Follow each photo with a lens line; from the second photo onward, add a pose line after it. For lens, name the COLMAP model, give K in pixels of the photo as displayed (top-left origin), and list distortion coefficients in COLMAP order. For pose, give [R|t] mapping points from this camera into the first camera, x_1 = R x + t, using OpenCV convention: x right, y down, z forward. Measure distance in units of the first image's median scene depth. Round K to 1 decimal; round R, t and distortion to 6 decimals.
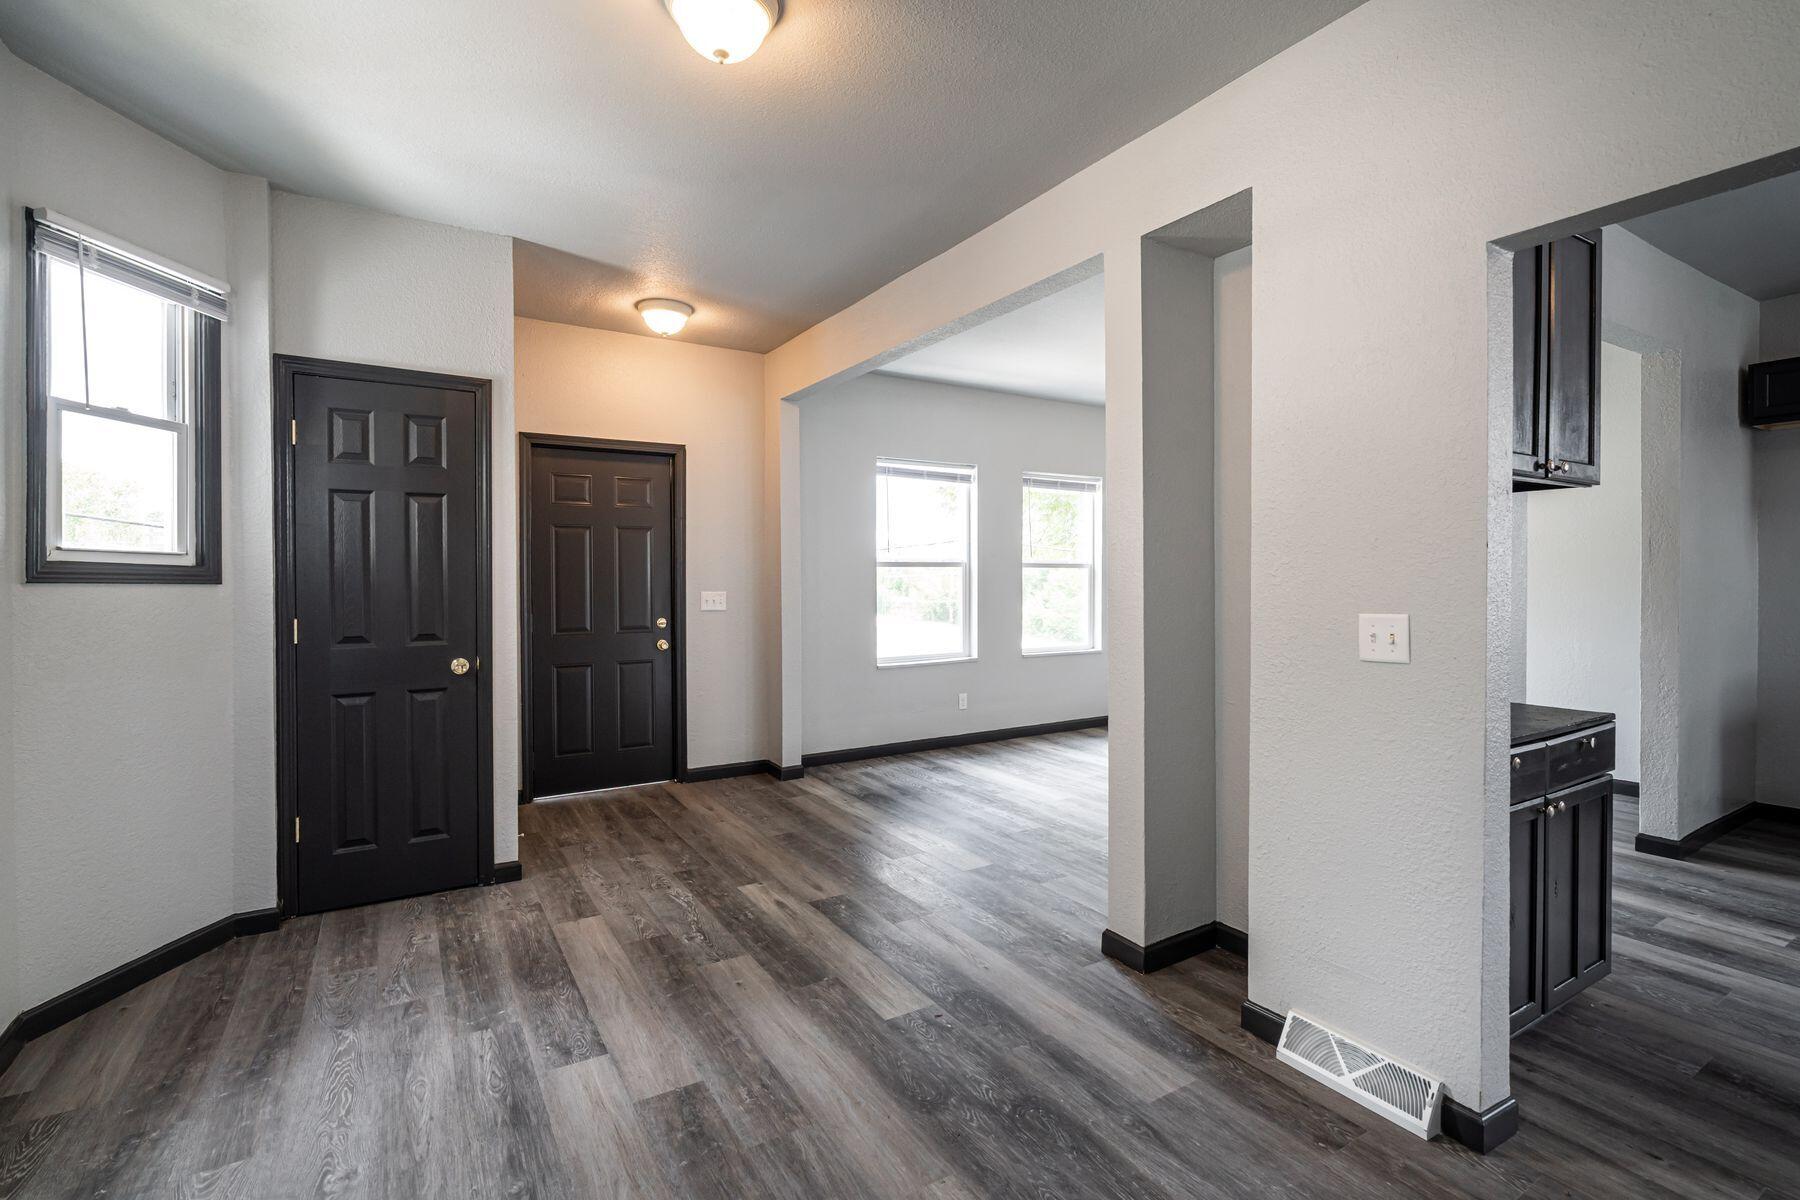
lens RADIAL K [[819.5, 0, 895.7], [0, 819.5, 593.1], [0, 0, 1]] dist [-0.008316, 0.001309]
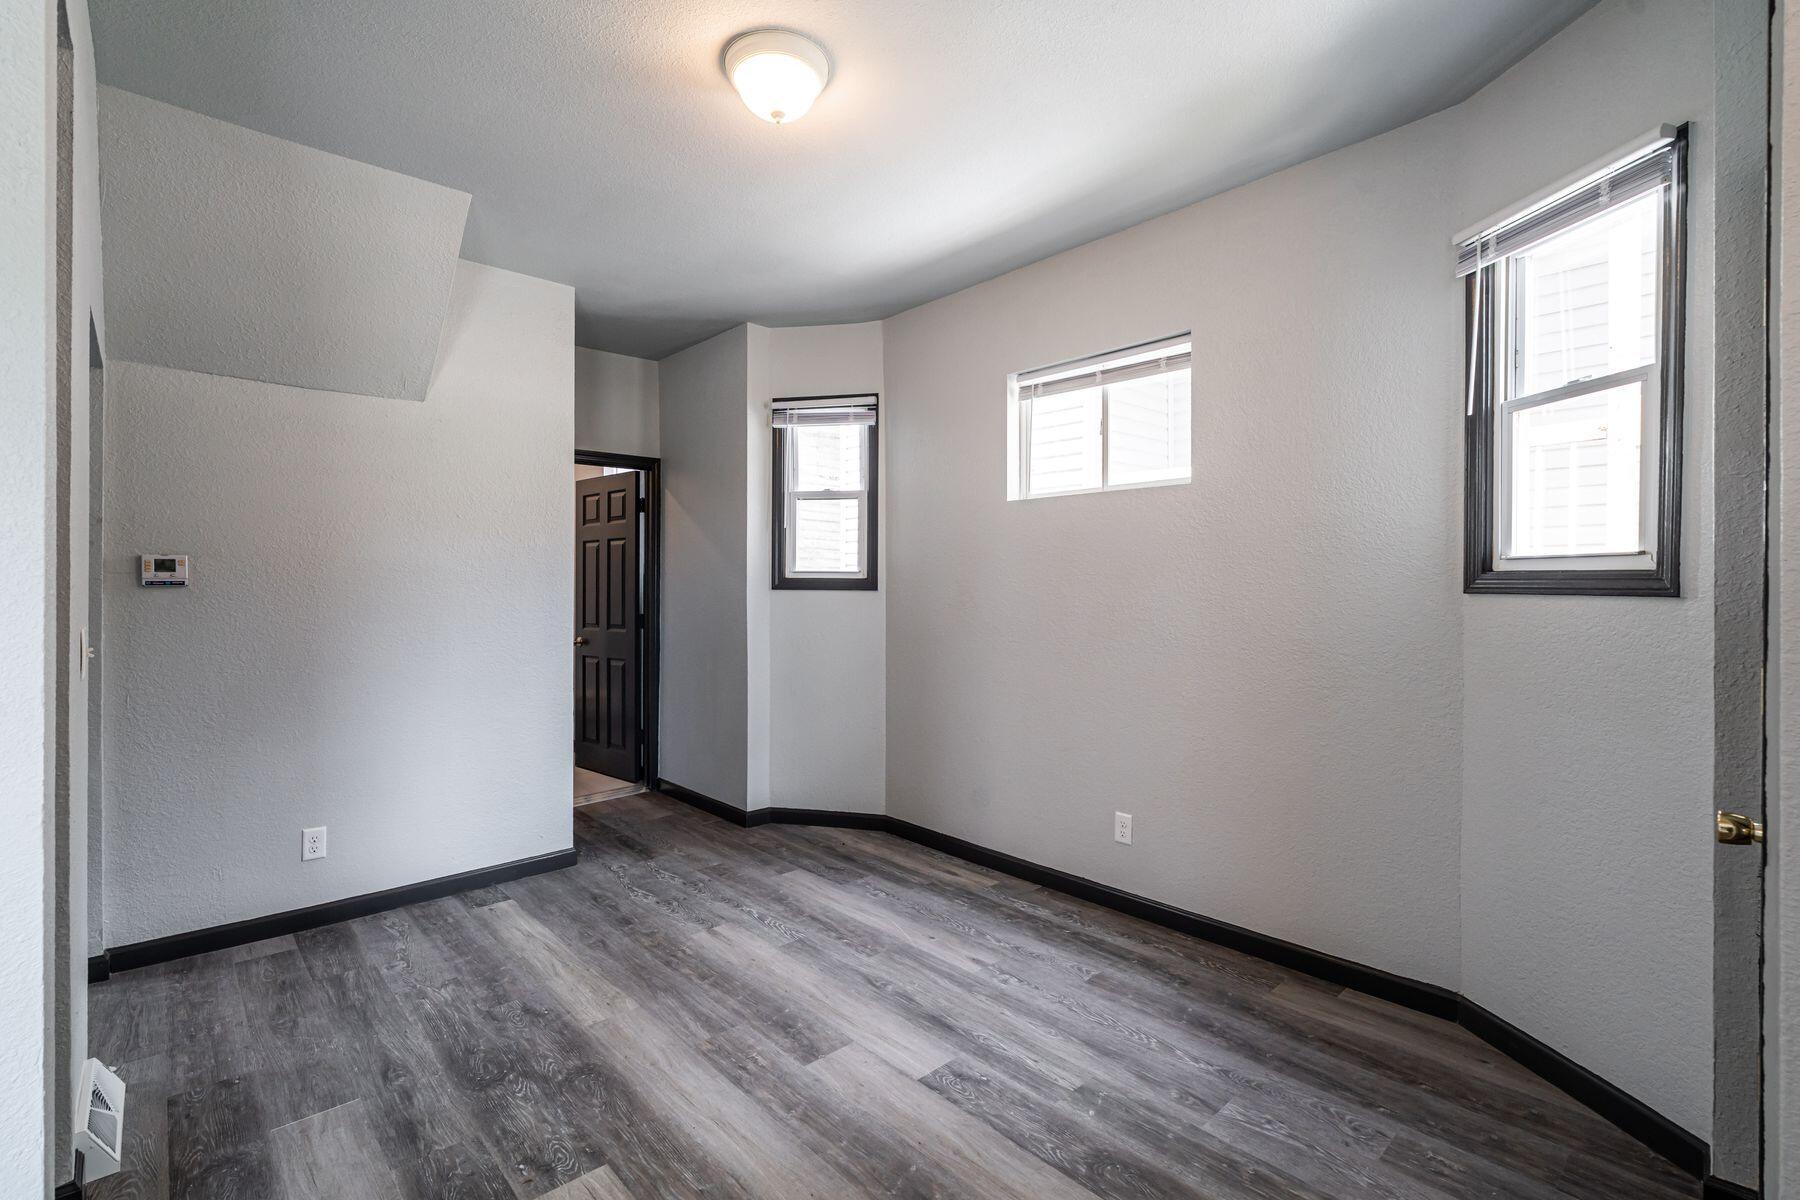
lens RADIAL K [[819.5, 0, 895.7], [0, 819.5, 593.1], [0, 0, 1]] dist [-0.008316, 0.001309]
pose [[-0.981909, -0.000309, -0.189355, -0.145035], [-0.003635, 0.999845, 0.017218, -0.027810], [0.189320, 0.017595, -0.981758, 1.943490]]
